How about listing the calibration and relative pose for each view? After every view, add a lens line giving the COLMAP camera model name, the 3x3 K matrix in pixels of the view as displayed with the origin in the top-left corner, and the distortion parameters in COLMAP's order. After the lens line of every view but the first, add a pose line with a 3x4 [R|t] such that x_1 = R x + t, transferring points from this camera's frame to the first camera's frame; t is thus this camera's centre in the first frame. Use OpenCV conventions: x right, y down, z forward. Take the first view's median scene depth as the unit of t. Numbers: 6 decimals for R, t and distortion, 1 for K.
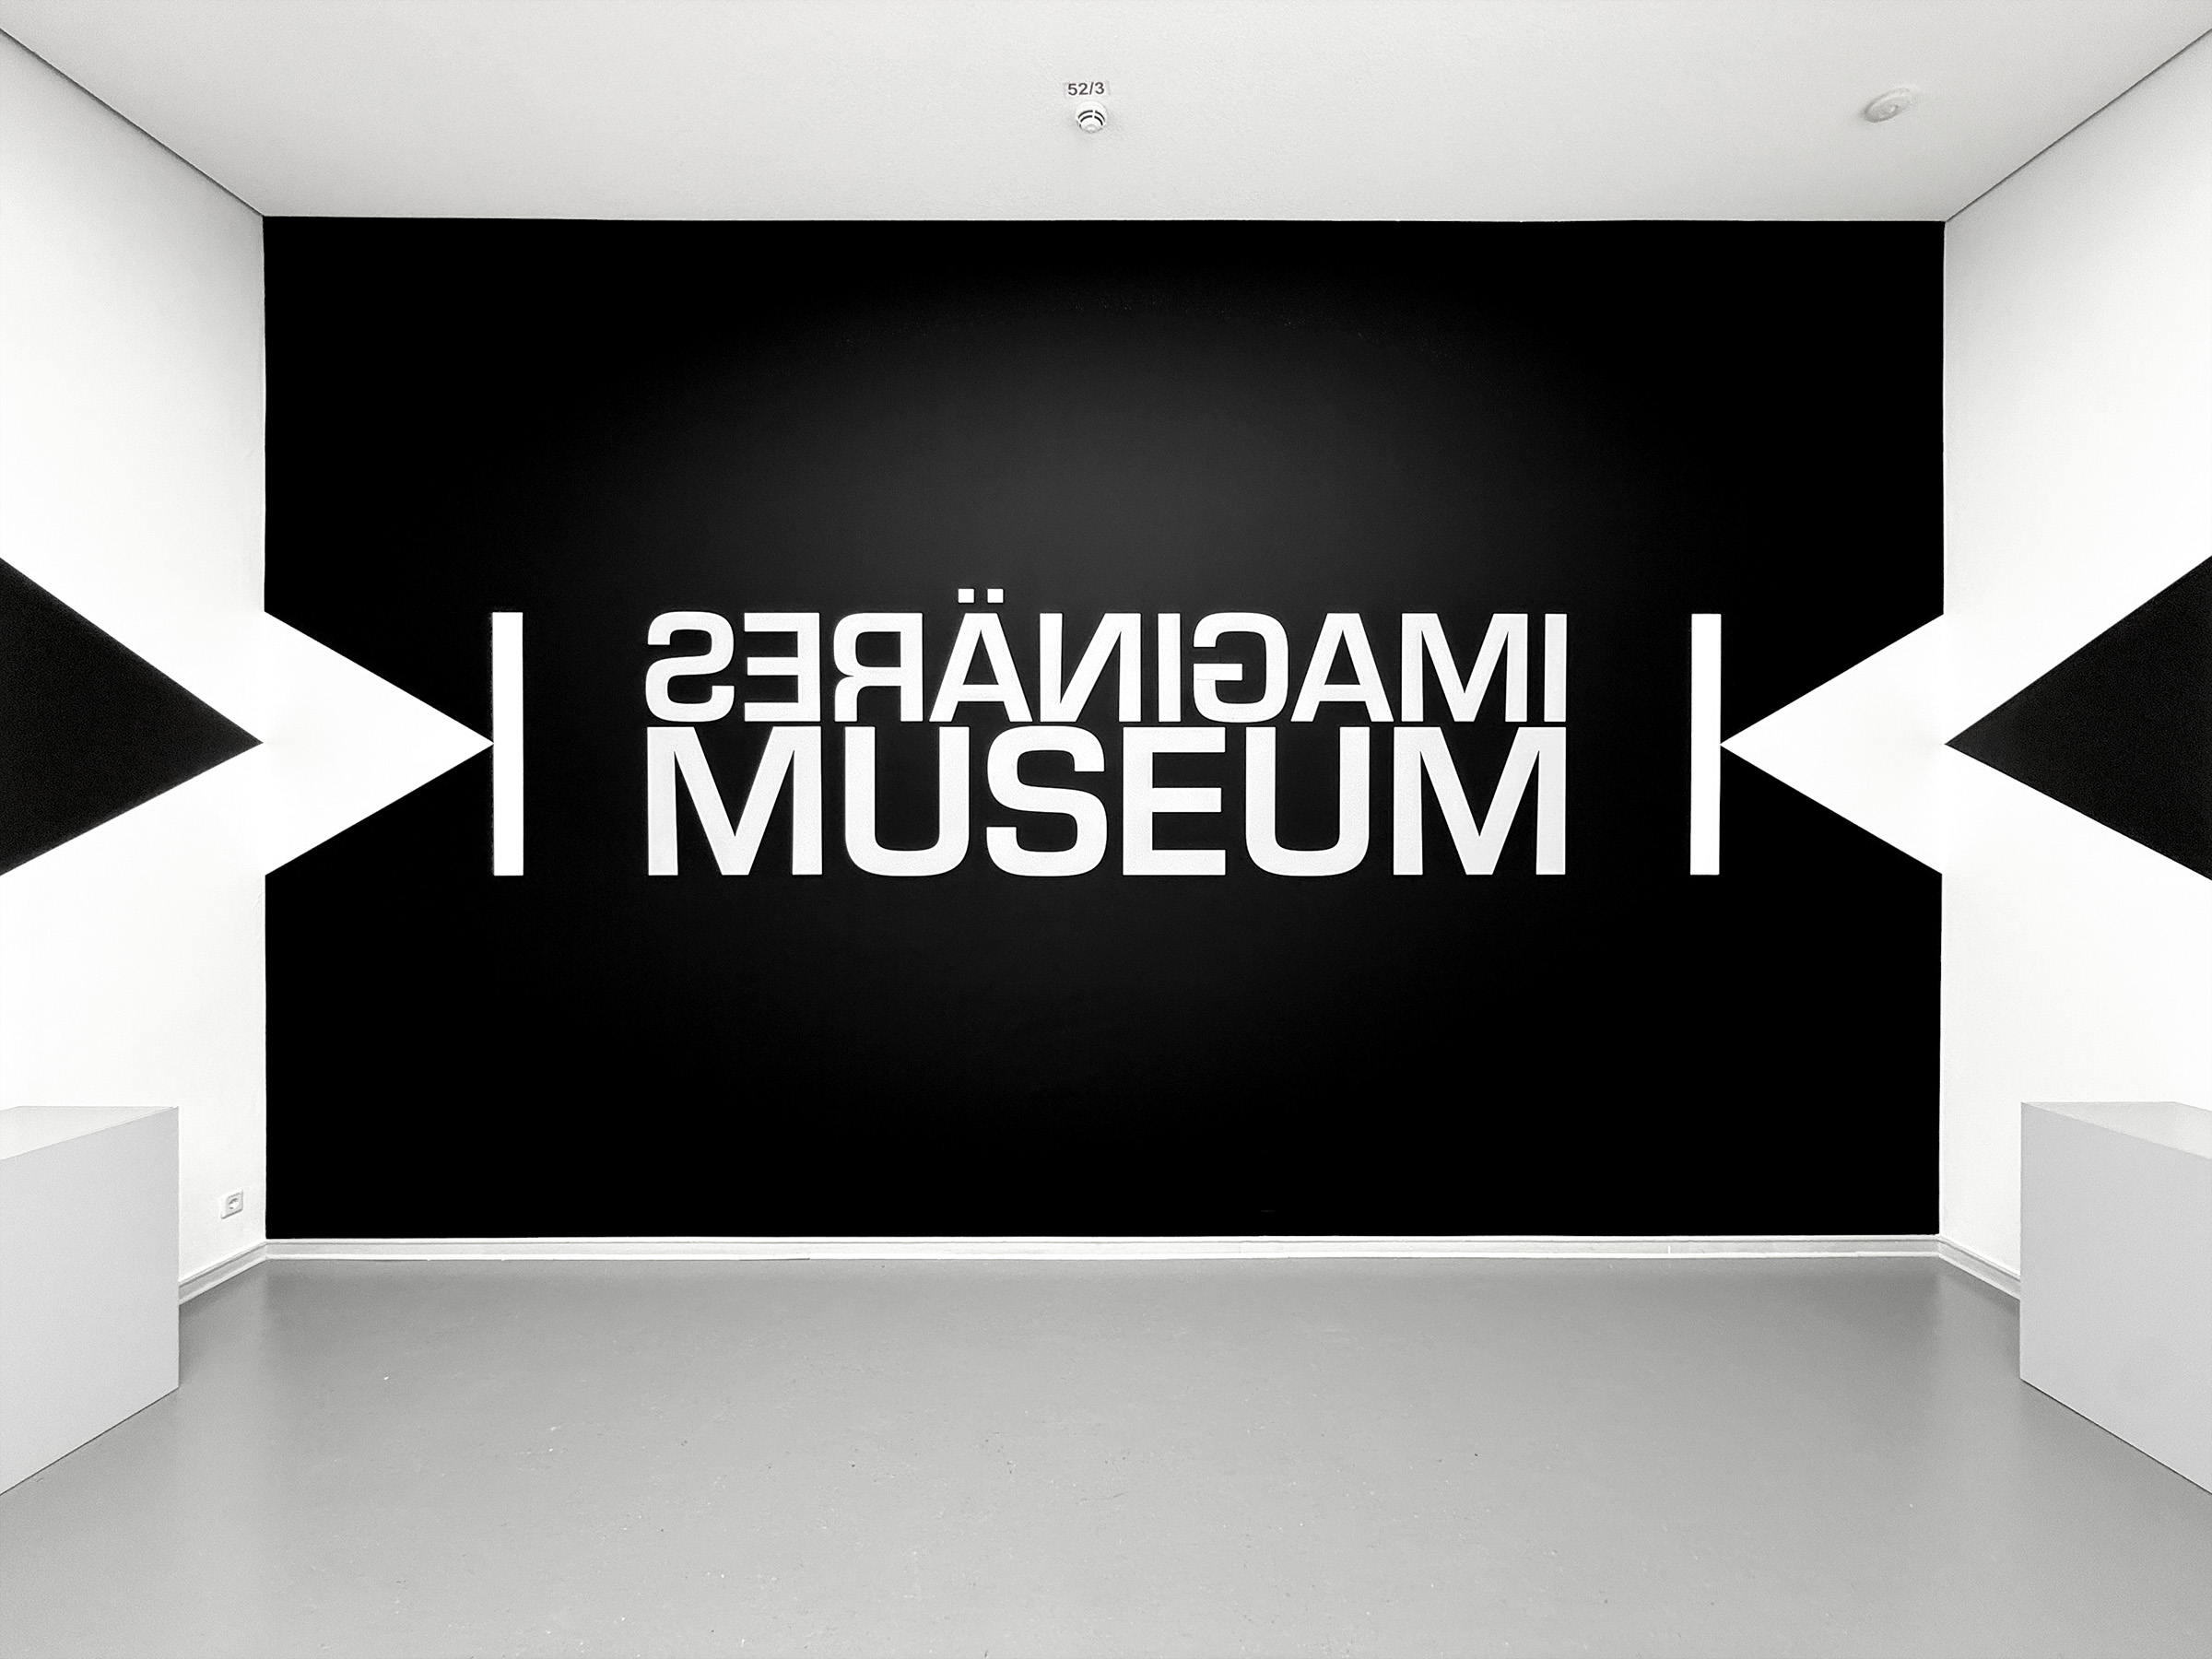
lens RADIAL K [[890.8, 0, 1115.8], [0, 890.8, 830.8], [0, 0, 1]] dist [-0.002116, -0.000368]
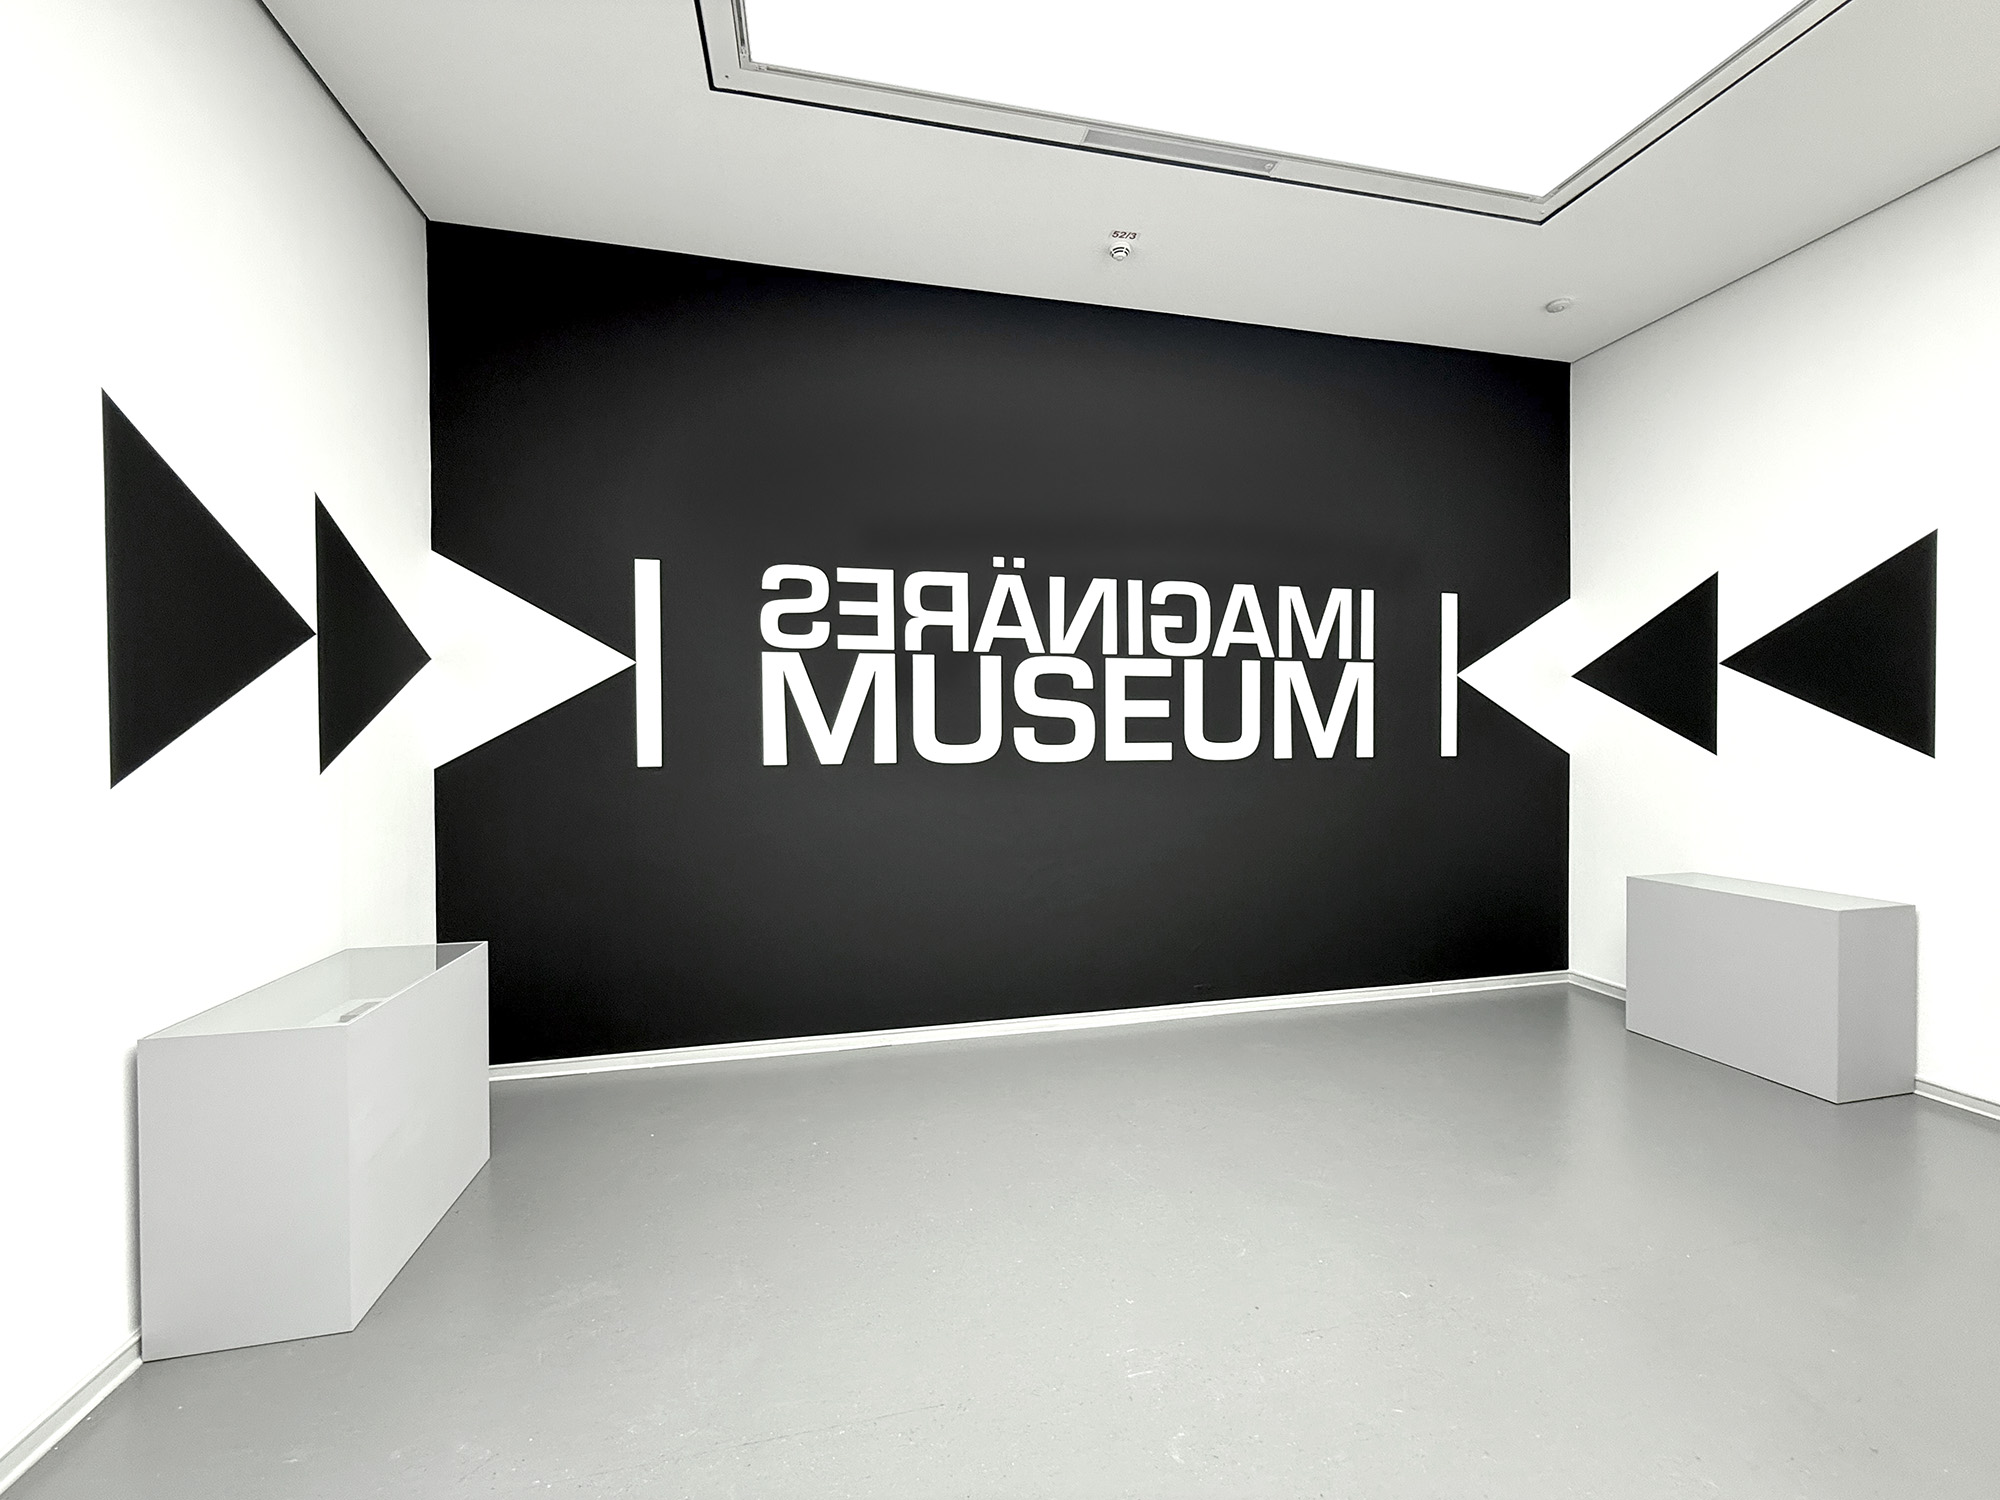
lens RADIAL K [[805.4, 0, 993.9], [0, 805.4, 743.3], [0, 0, 1]] dist [-0.002116, -0.000368]
pose [[0.974467, -0.007142, 0.224416, -0.461192], [0.005902, 0.999963, 0.006196, 0.012481], [-0.224452, -0.004713, 0.974474, -0.230177]]
